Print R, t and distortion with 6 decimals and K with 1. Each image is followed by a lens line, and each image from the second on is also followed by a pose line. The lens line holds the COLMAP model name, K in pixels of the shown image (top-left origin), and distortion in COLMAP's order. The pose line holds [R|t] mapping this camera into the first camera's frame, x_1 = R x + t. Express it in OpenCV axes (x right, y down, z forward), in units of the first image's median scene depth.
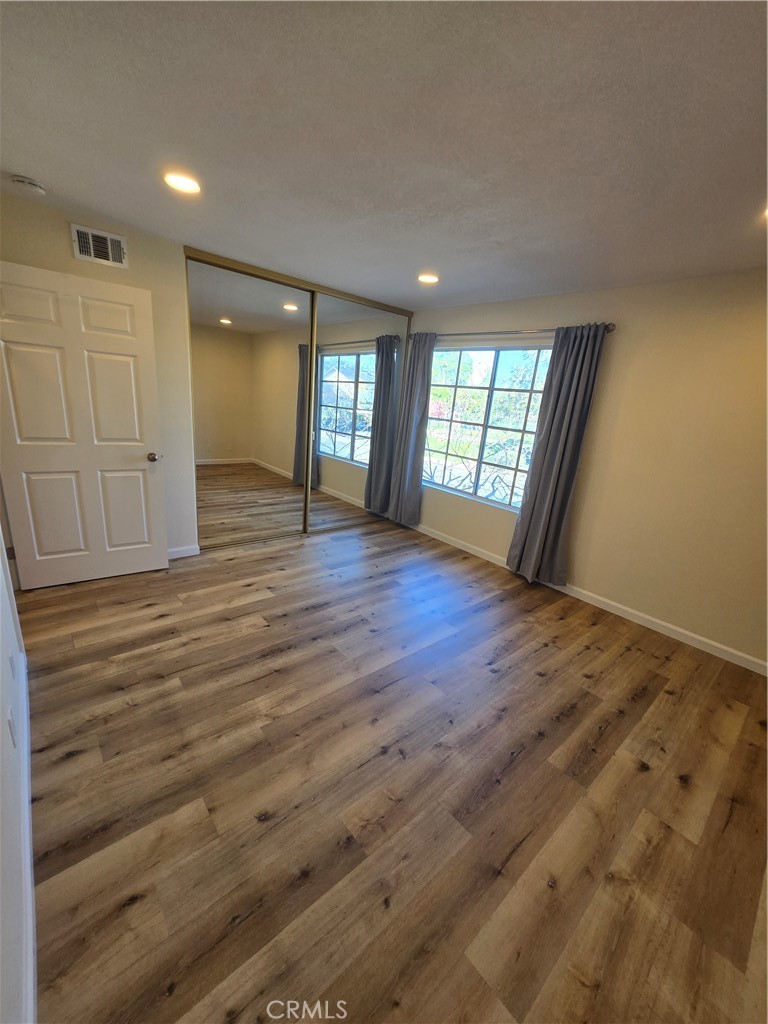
lens RADIAL K [[401.3, 0, 379.6], [0, 401.3, 515.4], [0, 0, 1]] dist [-0.003335, -0.000498]
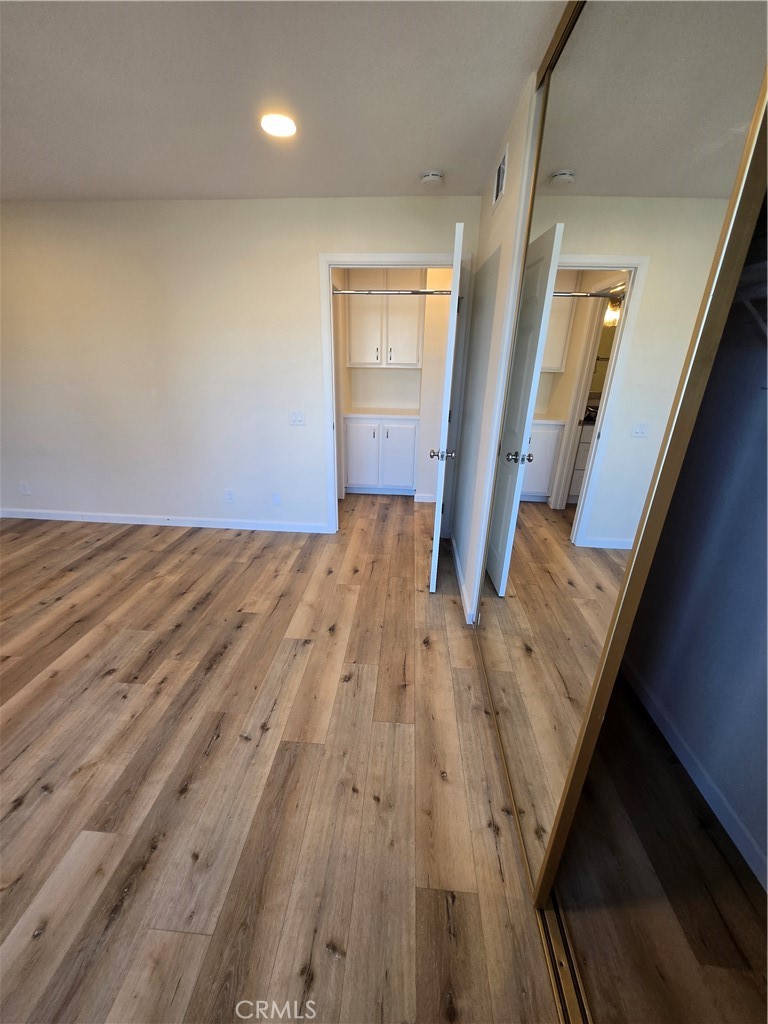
lens RADIAL K [[400.7, 0, 379.8], [0, 400.7, 515.3], [0, 0, 1]] dist [-0.000777, 0.000376]
pose [[-0.703313, 0.161069, -0.692392, 0.078637], [-0.277776, 0.834290, 0.476236, -0.348060], [0.654363, 0.527273, -0.542026, 1.263317]]
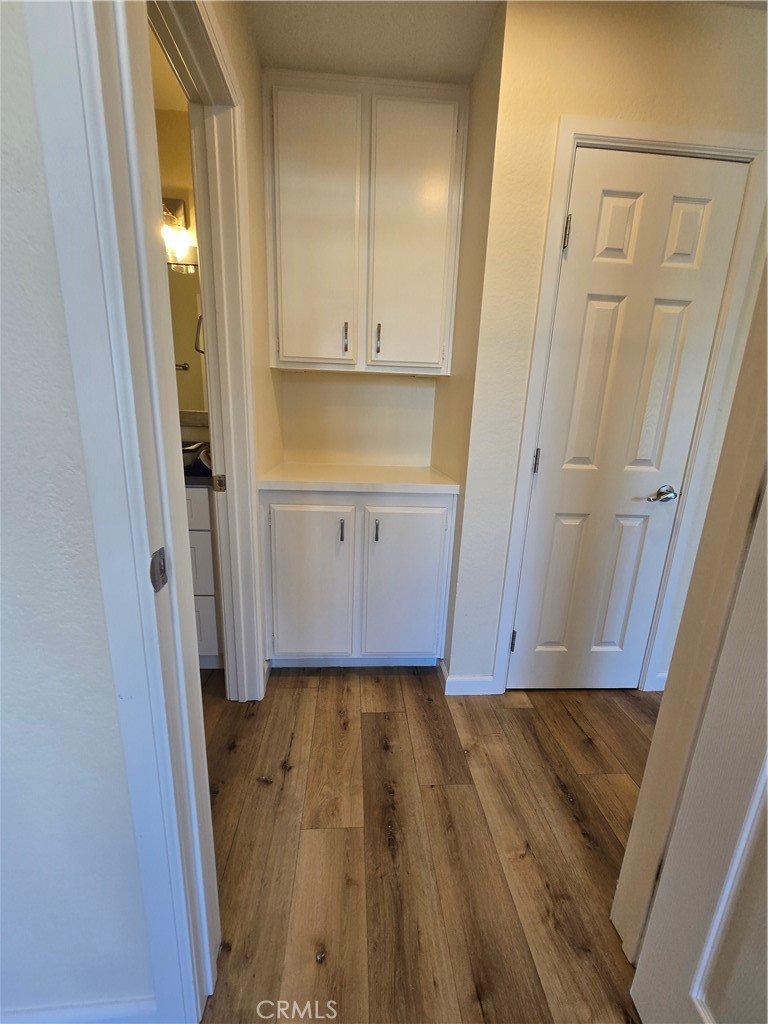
lens RADIAL K [[400.7, 0, 379.8], [0, 400.7, 515.3], [0, 0, 1]] dist [-0.000777, 0.000376]
pose [[-0.595360, 0.078715, -0.799594, -0.466853], [-0.311938, 0.894478, 0.320319, -0.142154], [0.740433, 0.440129, -0.507982, 0.701429]]
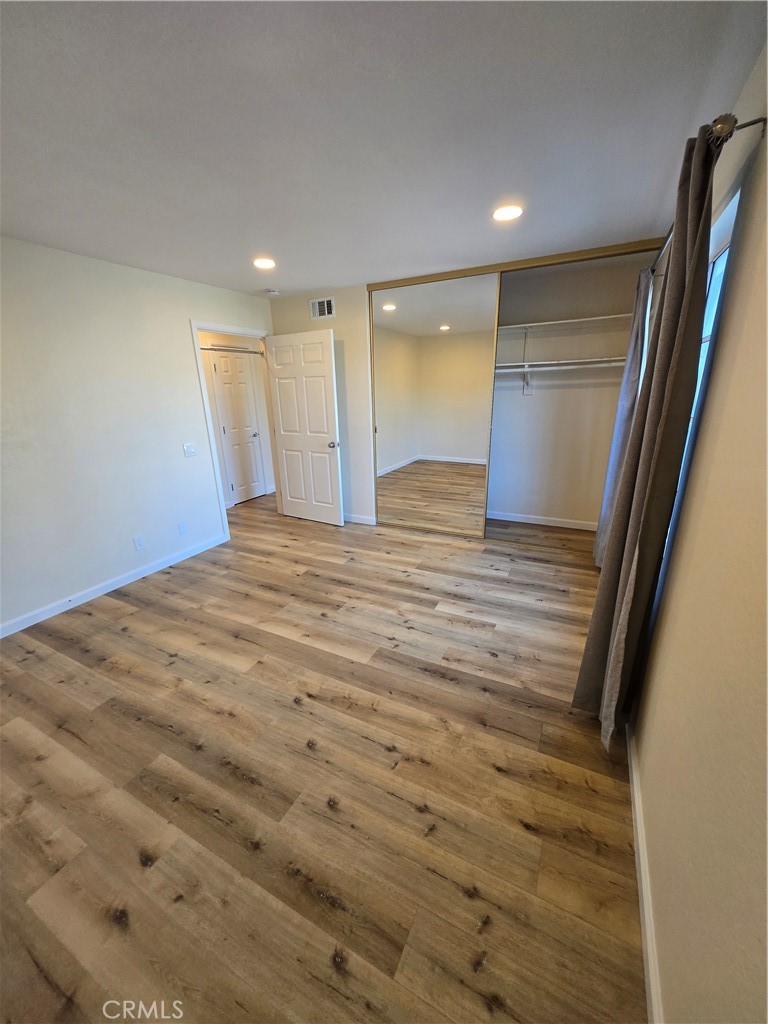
lens RADIAL K [[400.7, 0, 379.8], [0, 400.7, 515.3], [0, 0, 1]] dist [-0.000777, 0.000376]
pose [[0.369980, 0.189433, -0.909522, 0.755463], [-0.205854, 0.971372, 0.118577, -0.093954], [0.905947, 0.143358, 0.398383, 0.549806]]
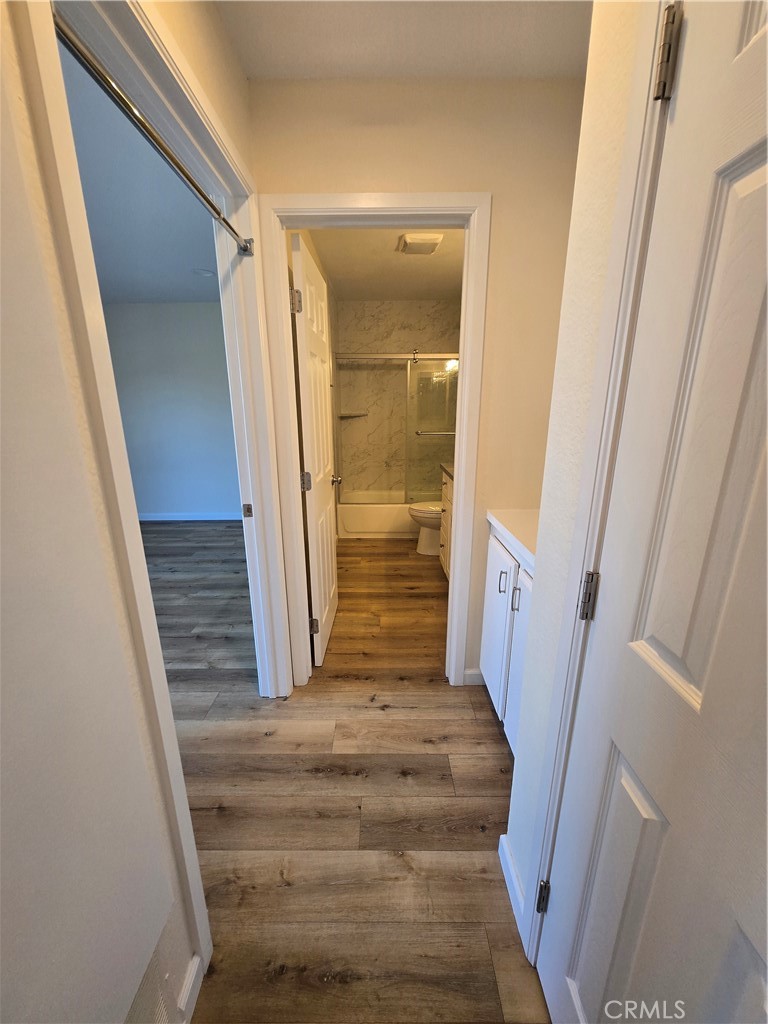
lens RADIAL K [[400.7, 0, 379.8], [0, 400.7, 515.3], [0, 0, 1]] dist [-0.000777, 0.000376]
pose [[-0.755614, -0.254058, 0.603740, -0.977659], [0.124317, 0.849339, 0.512999, -0.269270], [-0.643112, 0.462684, -0.610189, 0.758131]]
